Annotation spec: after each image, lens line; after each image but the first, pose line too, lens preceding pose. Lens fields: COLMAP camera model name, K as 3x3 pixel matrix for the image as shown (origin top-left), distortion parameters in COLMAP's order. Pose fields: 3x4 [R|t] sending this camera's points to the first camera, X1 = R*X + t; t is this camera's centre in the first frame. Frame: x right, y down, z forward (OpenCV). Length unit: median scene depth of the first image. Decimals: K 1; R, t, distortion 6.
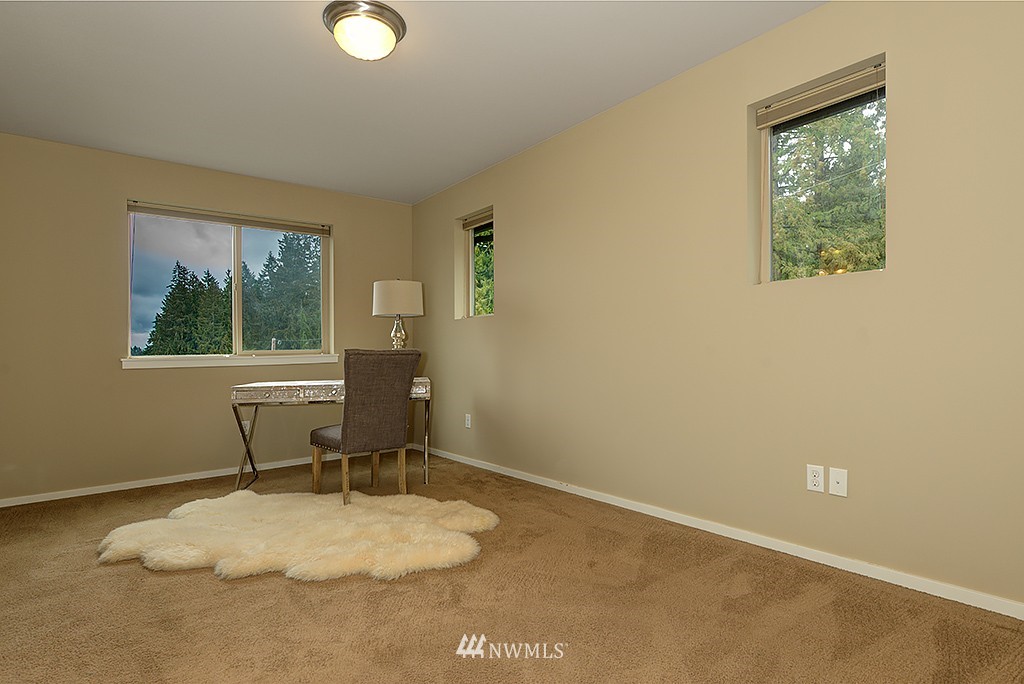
lens RADIAL K [[555.5, 0, 512.0], [0, 555.5, 342.0], [0, 0, 1]] dist [-0.001046, -0.000742]
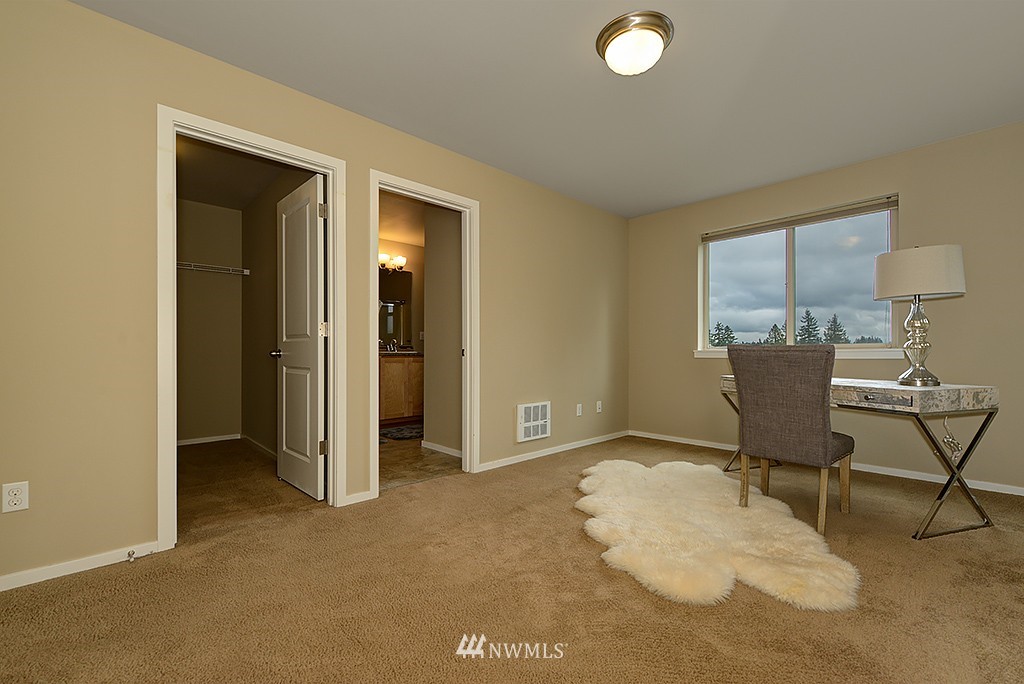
lens RADIAL K [[440.7, 0, 512.3], [0, 440.7, 345.2], [0, 0, 1]] dist [0.013996, 0.000001]
pose [[0.072950, 0.002409, -0.997333, 0.431833], [0.019291, 0.999807, 0.003826, 0.003612], [0.997149, -0.019519, 0.072890, 0.548696]]
